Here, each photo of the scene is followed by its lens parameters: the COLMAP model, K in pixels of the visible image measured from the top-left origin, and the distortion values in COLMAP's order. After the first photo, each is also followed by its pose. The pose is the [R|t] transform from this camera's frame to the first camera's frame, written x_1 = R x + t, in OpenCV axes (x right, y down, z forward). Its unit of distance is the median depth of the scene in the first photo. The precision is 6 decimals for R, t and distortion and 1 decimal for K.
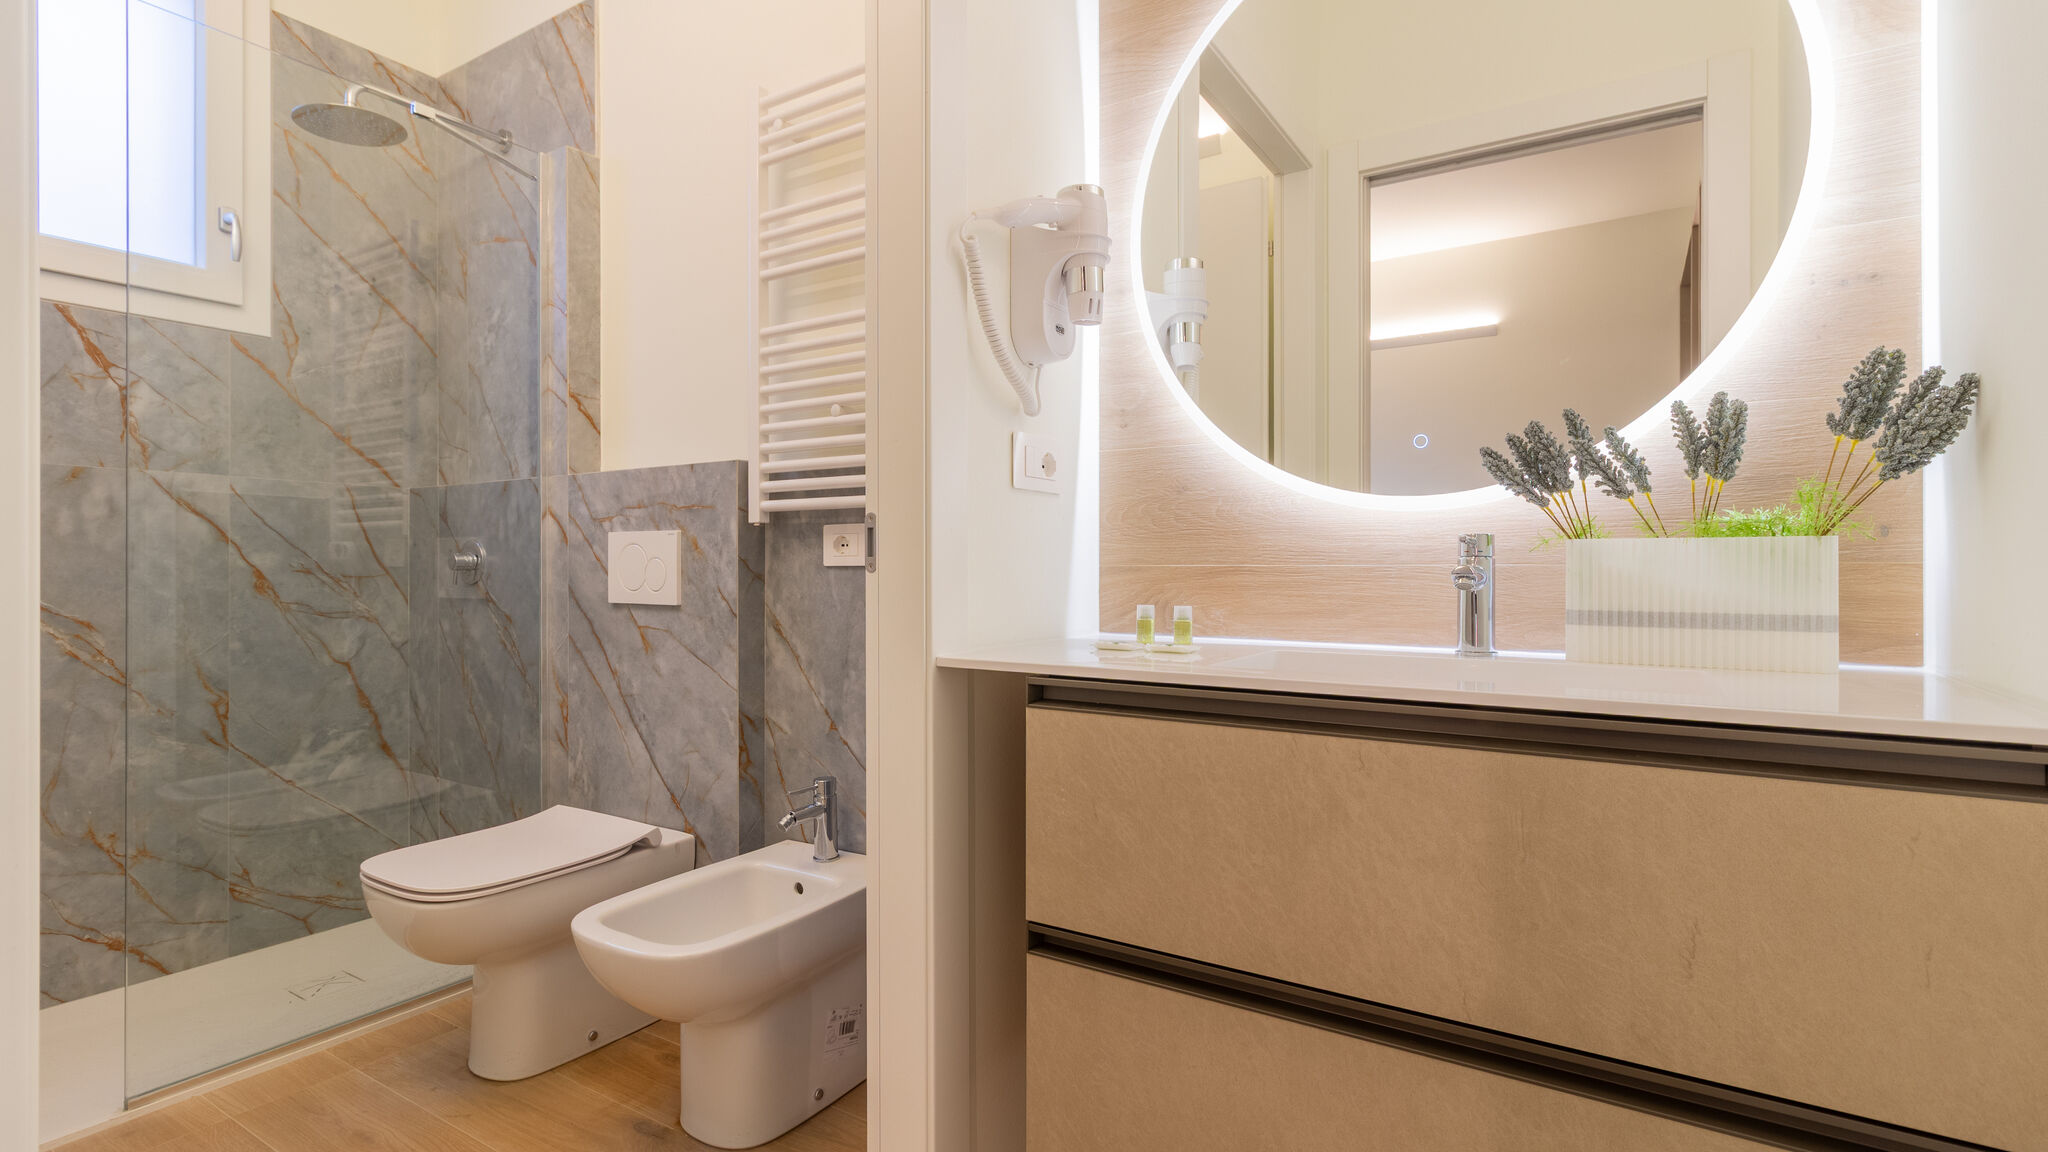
lens RADIAL K [[967.6, 0, 1024.0], [0, 967.6, 568.2], [0, 0, 1]] dist [0.004417, 0.001519]
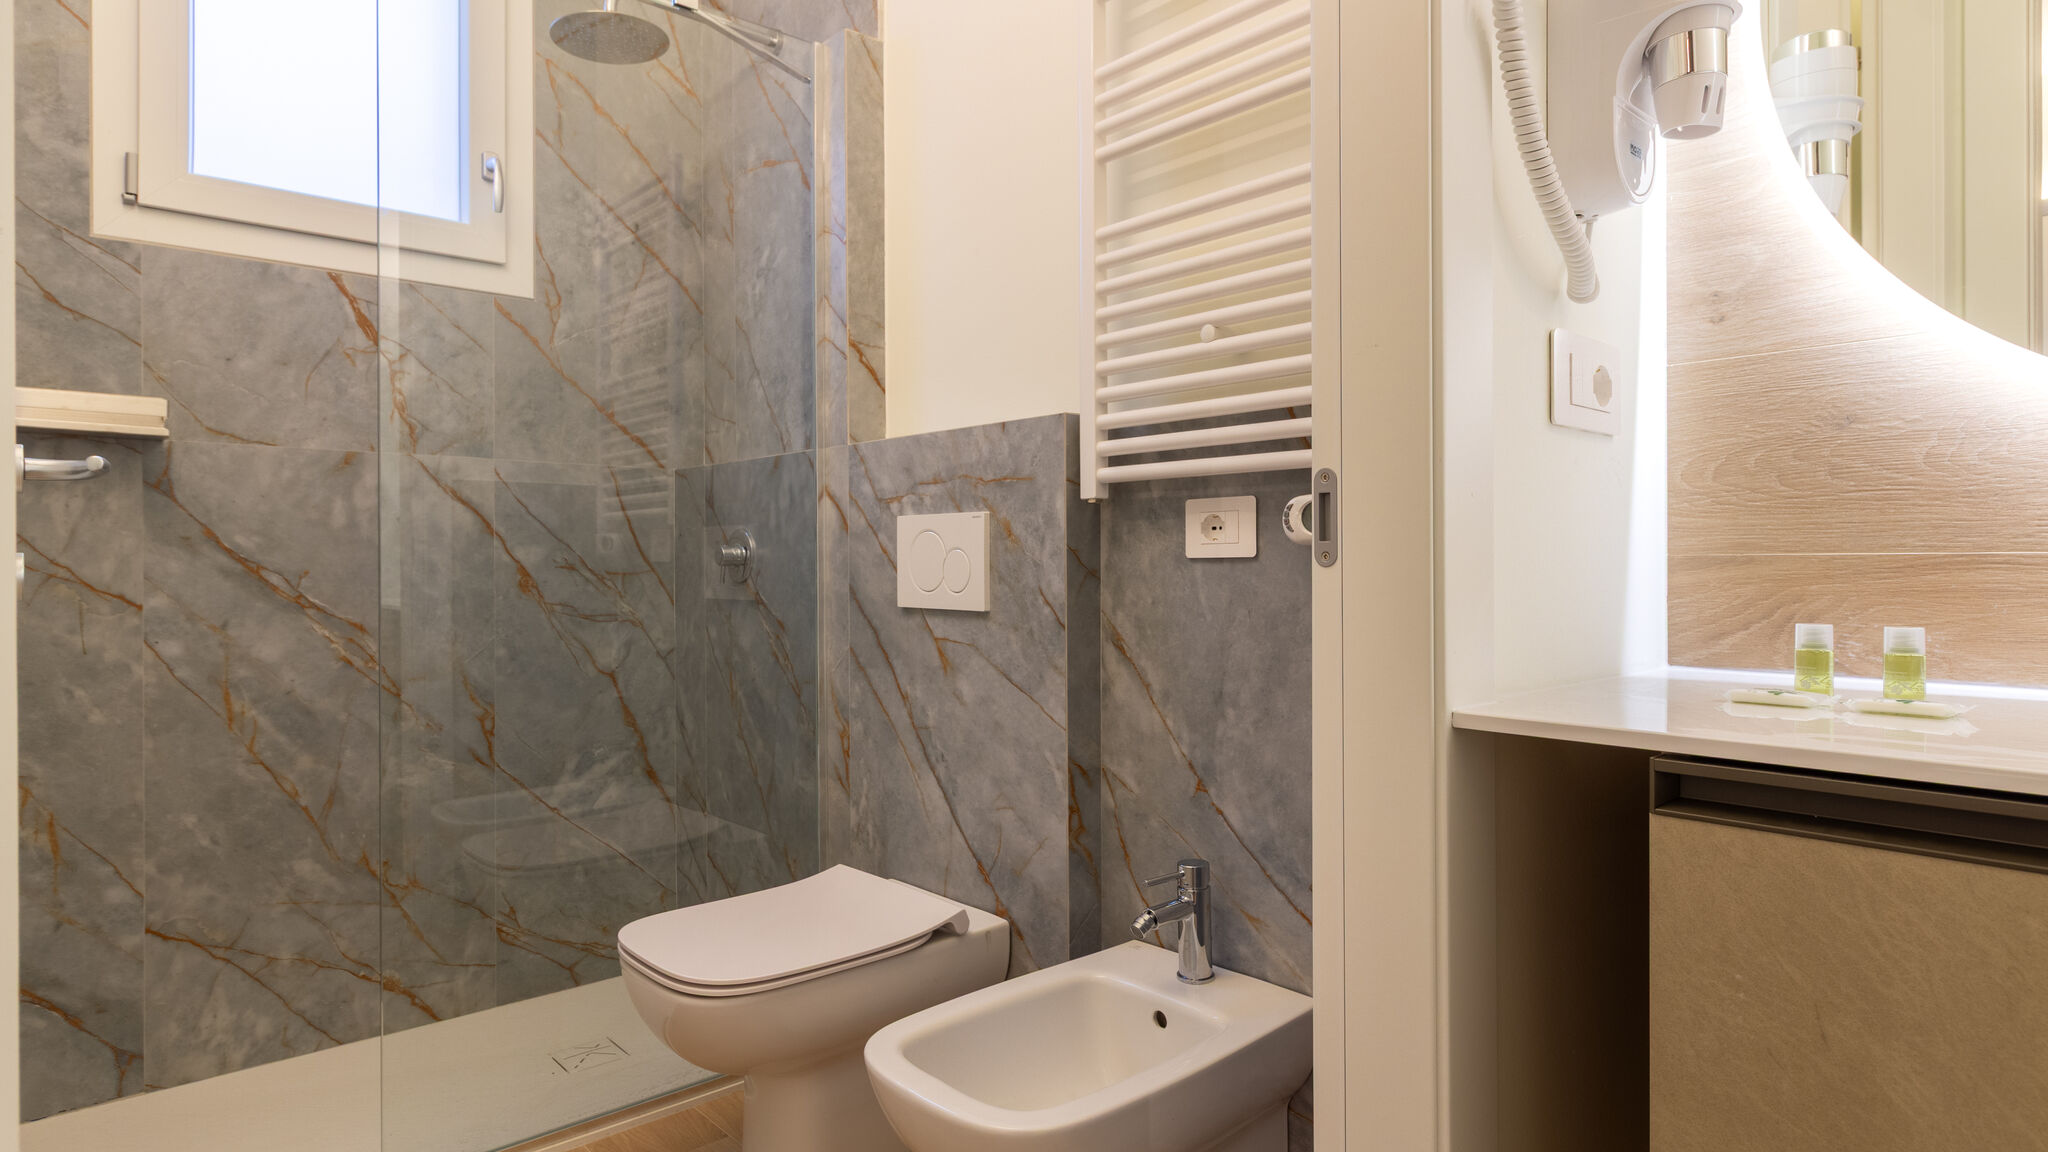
lens RADIAL K [[1145.3, 0, 1023.2], [0, 1145.3, 567.5], [0, 0, 1]] dist [0.002339, 0.001141]
pose [[0.961993, -0.002425, -0.273063, -0.108885], [0.003693, 0.999985, 0.004130, 0.000868], [0.273049, -0.004981, 0.961987, 0.193504]]
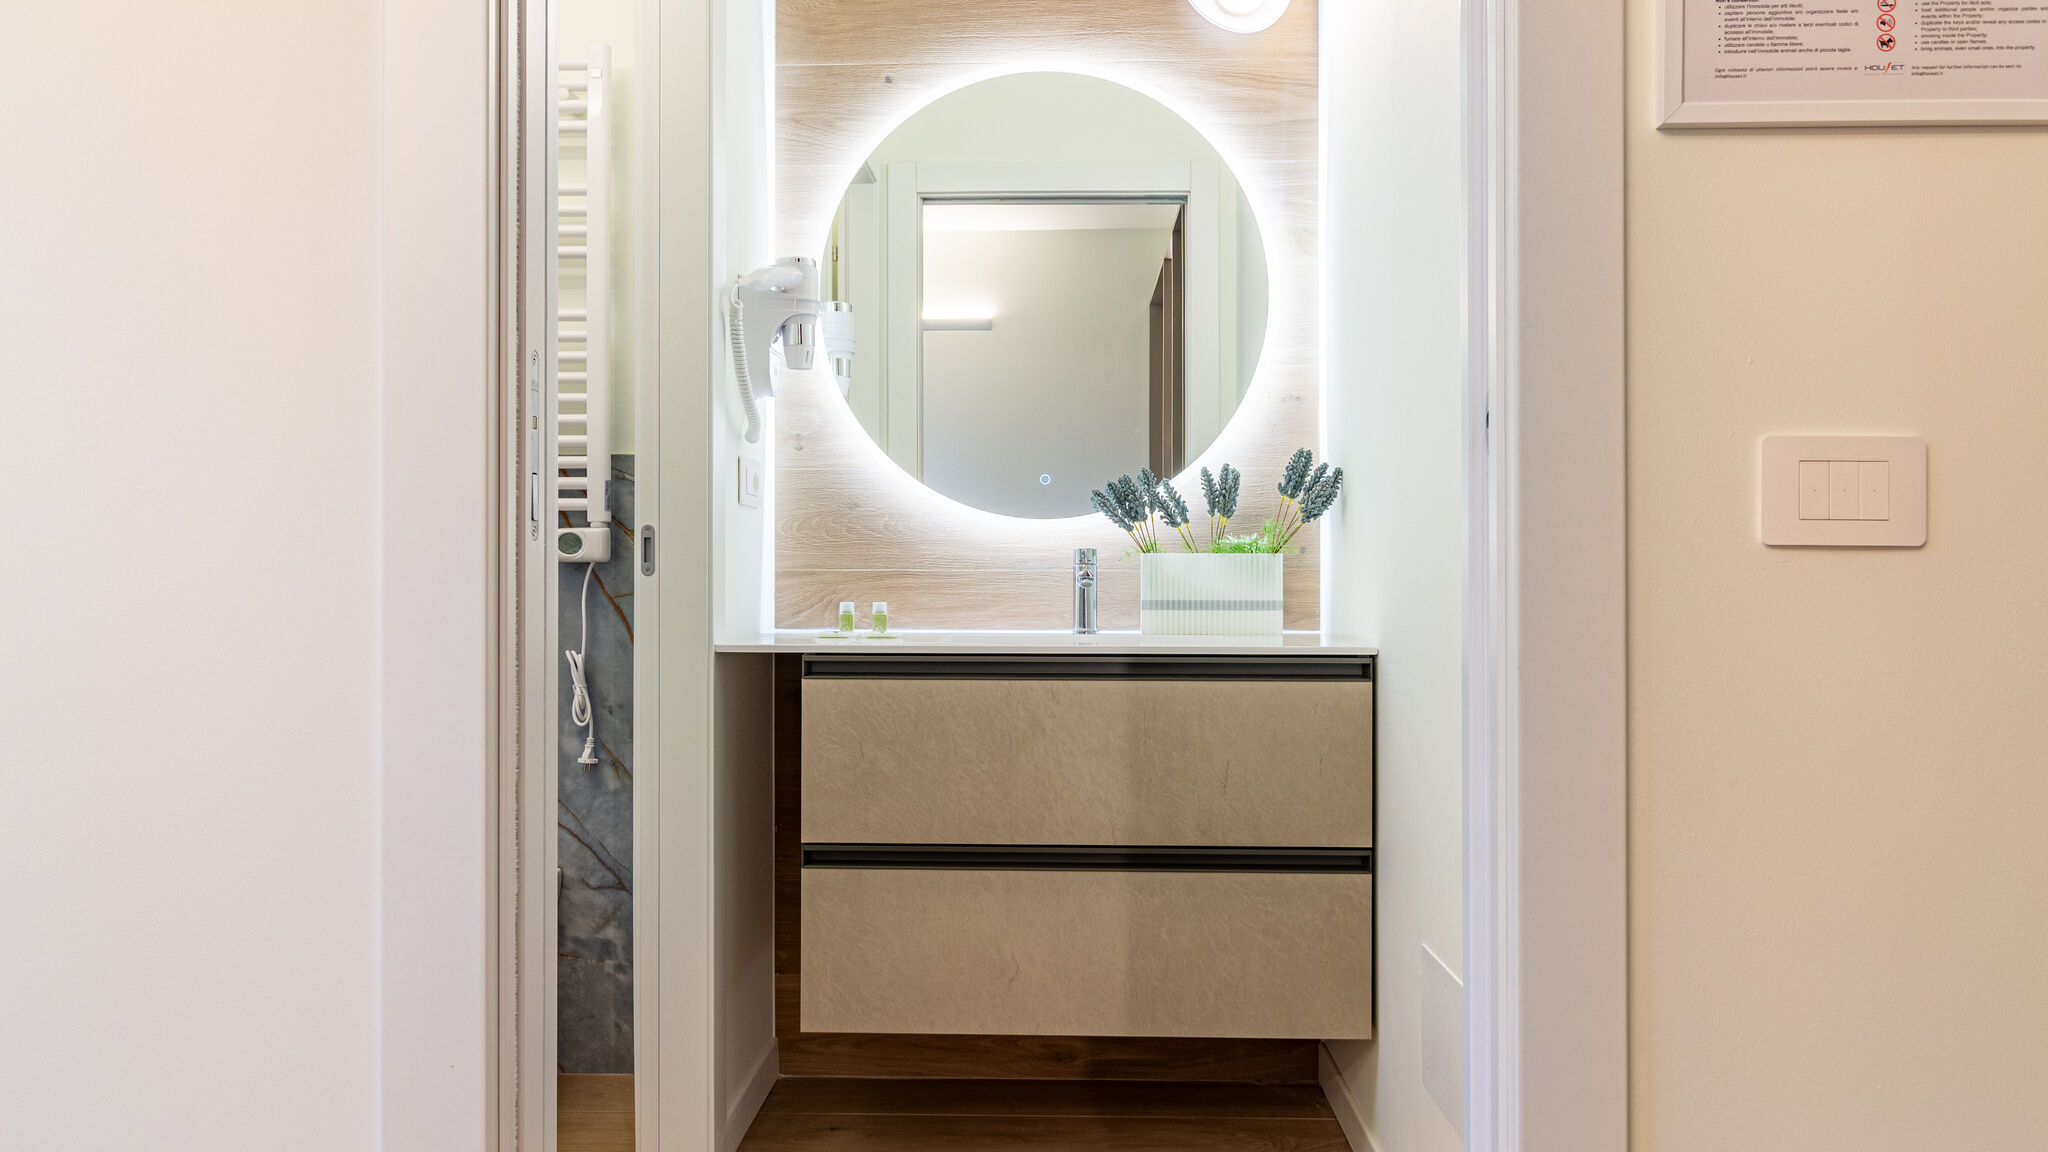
lens RADIAL K [[1338.0, 0, 1020.6], [0, 1338.0, 566.4], [0, 0, 1]] dist [0.001612, 0.002627]
pose [[0.866801, 0.003434, 0.498642, -0.434437], [-0.000988, 0.999986, -0.005170, 0.001010], [-0.498653, 0.003989, 0.866792, -0.478665]]
